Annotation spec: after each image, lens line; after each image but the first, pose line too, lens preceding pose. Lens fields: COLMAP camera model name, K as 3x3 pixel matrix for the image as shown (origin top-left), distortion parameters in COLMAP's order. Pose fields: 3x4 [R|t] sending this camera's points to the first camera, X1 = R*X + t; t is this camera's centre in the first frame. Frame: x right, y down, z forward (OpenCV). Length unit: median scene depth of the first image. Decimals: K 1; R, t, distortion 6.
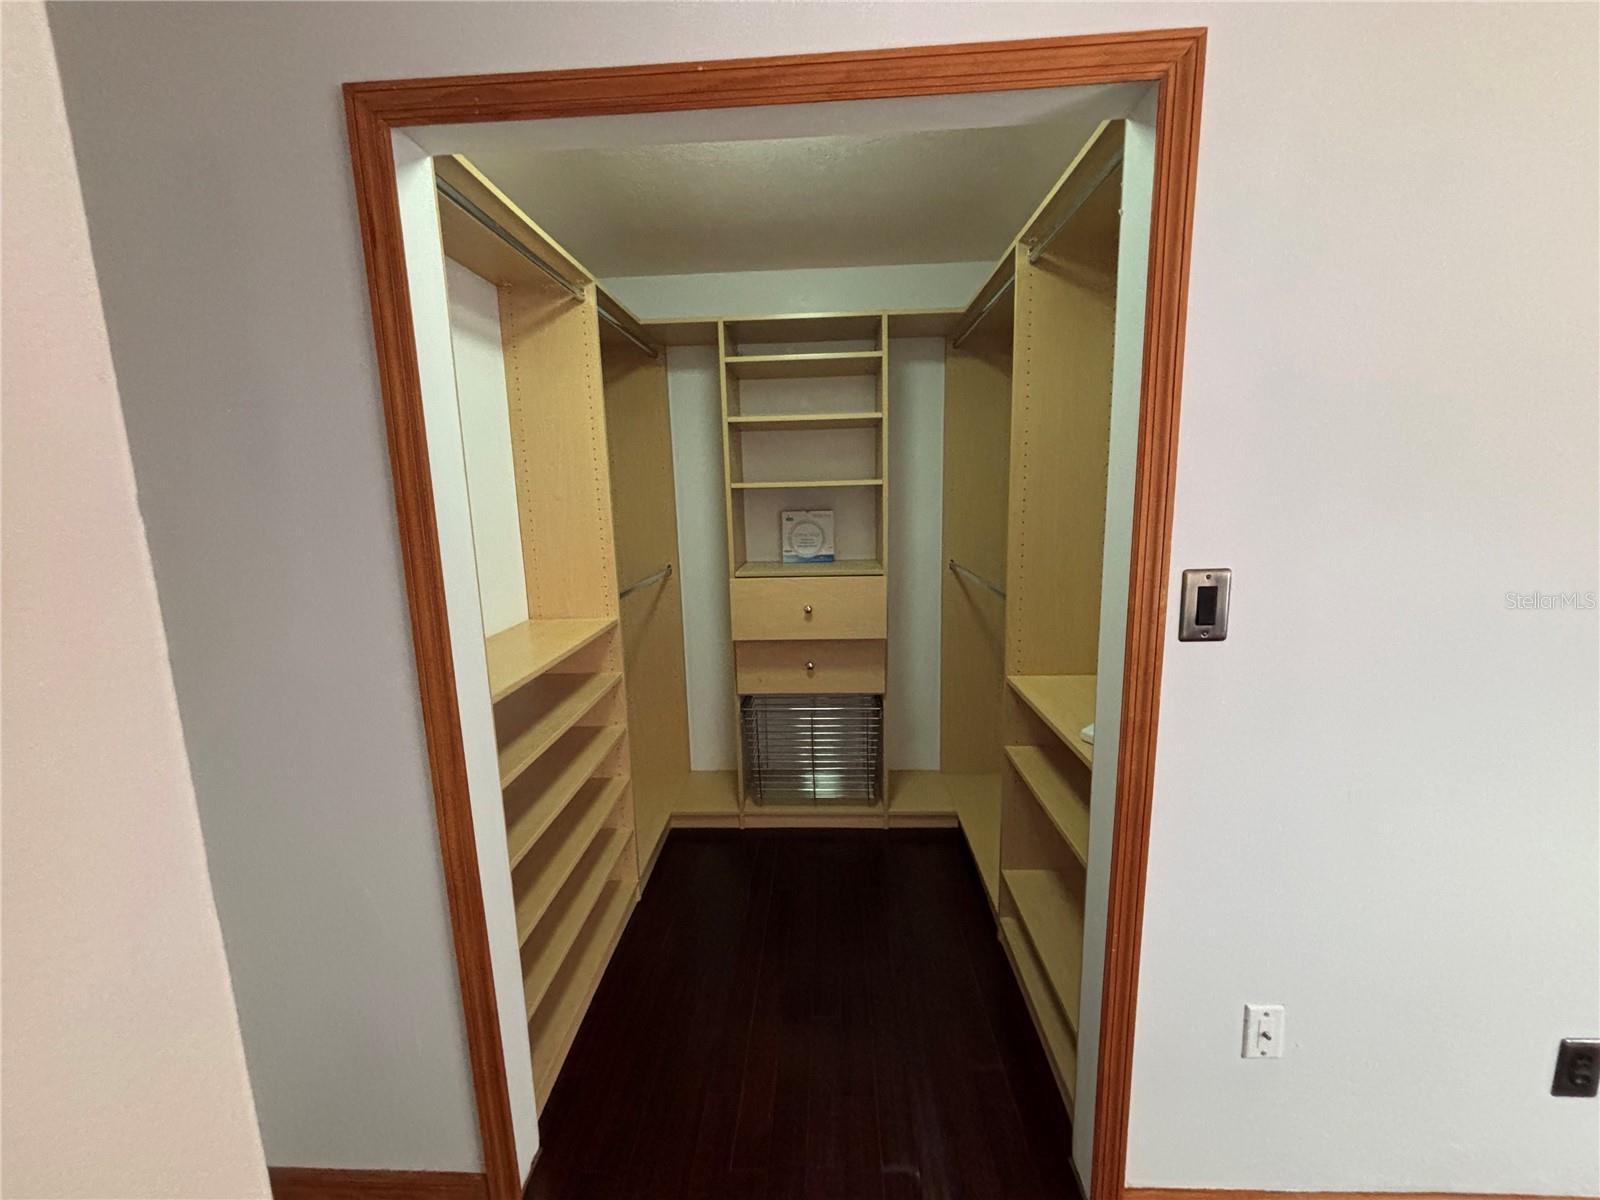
lens RADIAL K [[647.0, 0, 800.0], [0, 647.0, 600.0], [0, 0, 1]] dist [0.002678, 0.001126]
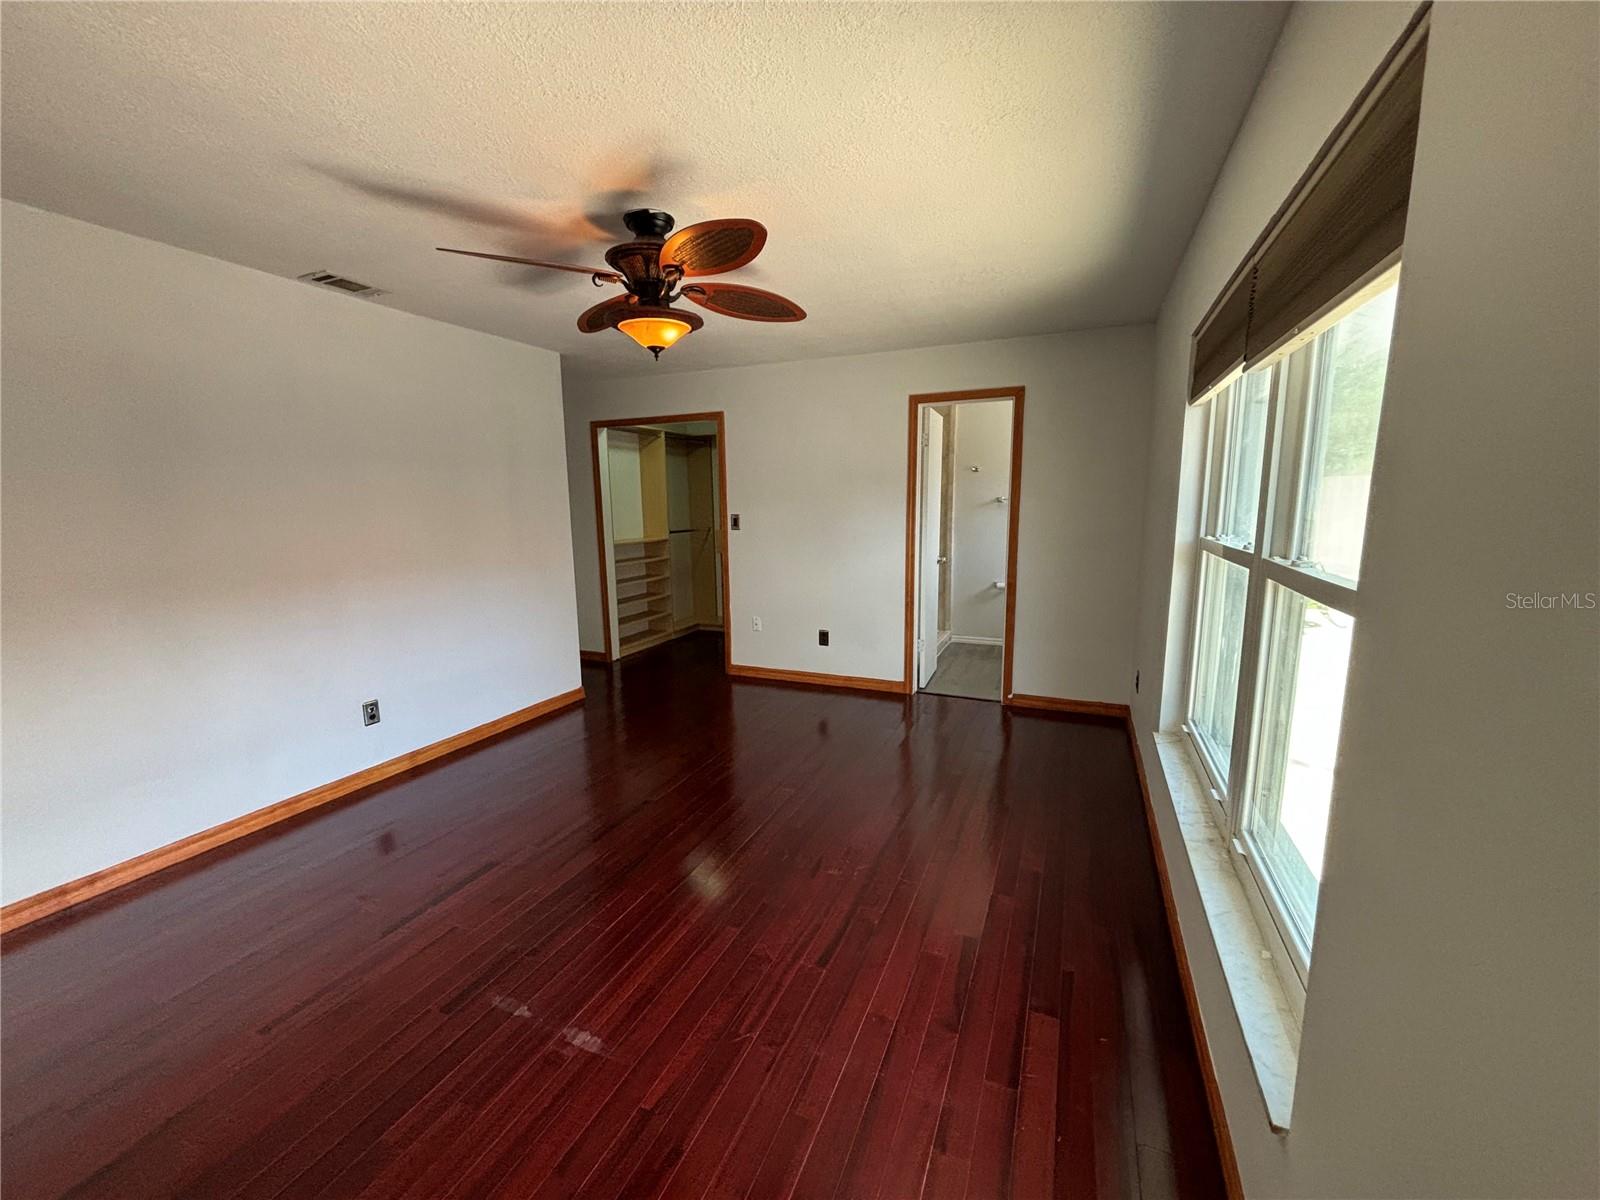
lens RADIAL K [[647.0, 0, 800.0], [0, 647.0, 600.0], [0, 0, 1]] dist [0.002678, 0.001126]
pose [[0.932523, 0.071654, -0.353931, 1.209519], [-0.078299, 0.996920, -0.004472, 0.245435], [0.352521, 0.031883, 0.935261, -1.393103]]
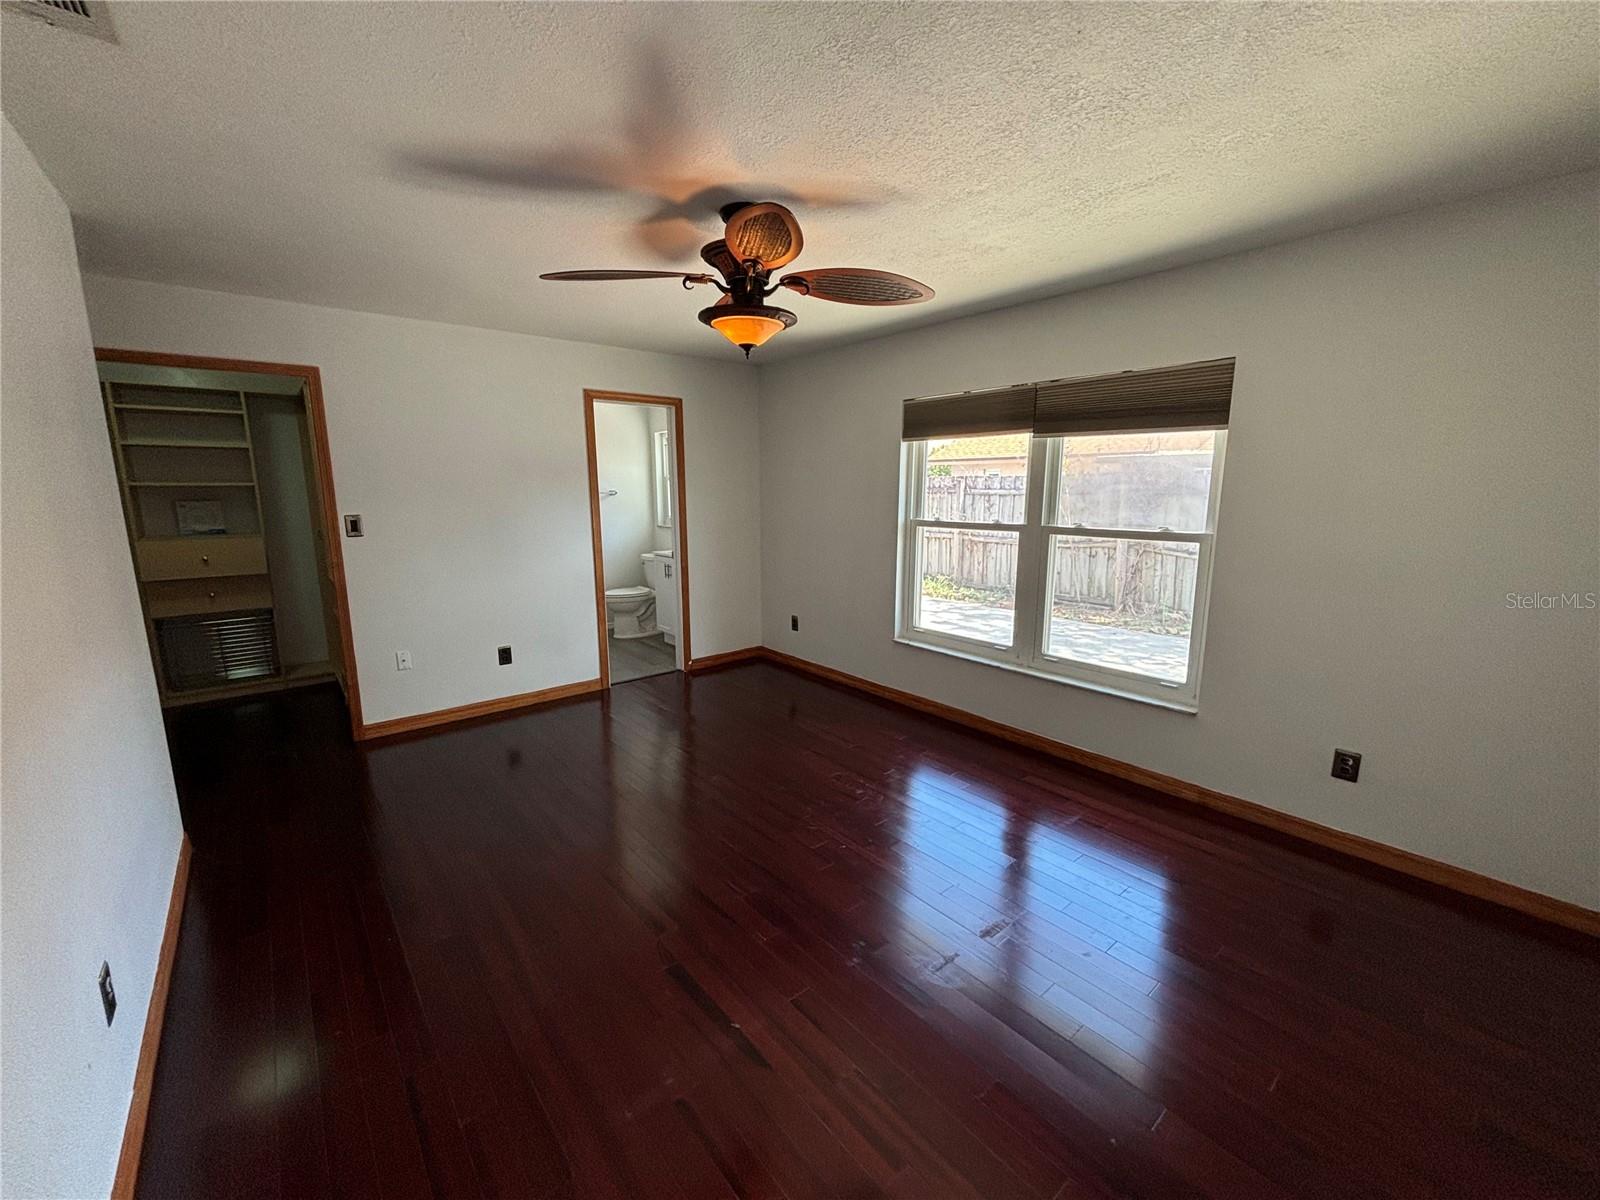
lens RADIAL K [[637.0, 0, 800.0], [0, 637.0, 600.0], [0, 0, 1]] dist [0.009498, 0.000240]
pose [[0.746086, -0.094803, 0.659066, 0.057397], [0.096991, 0.994728, 0.033289, 0.219032], [-0.658748, 0.039086, 0.751348, -1.302910]]
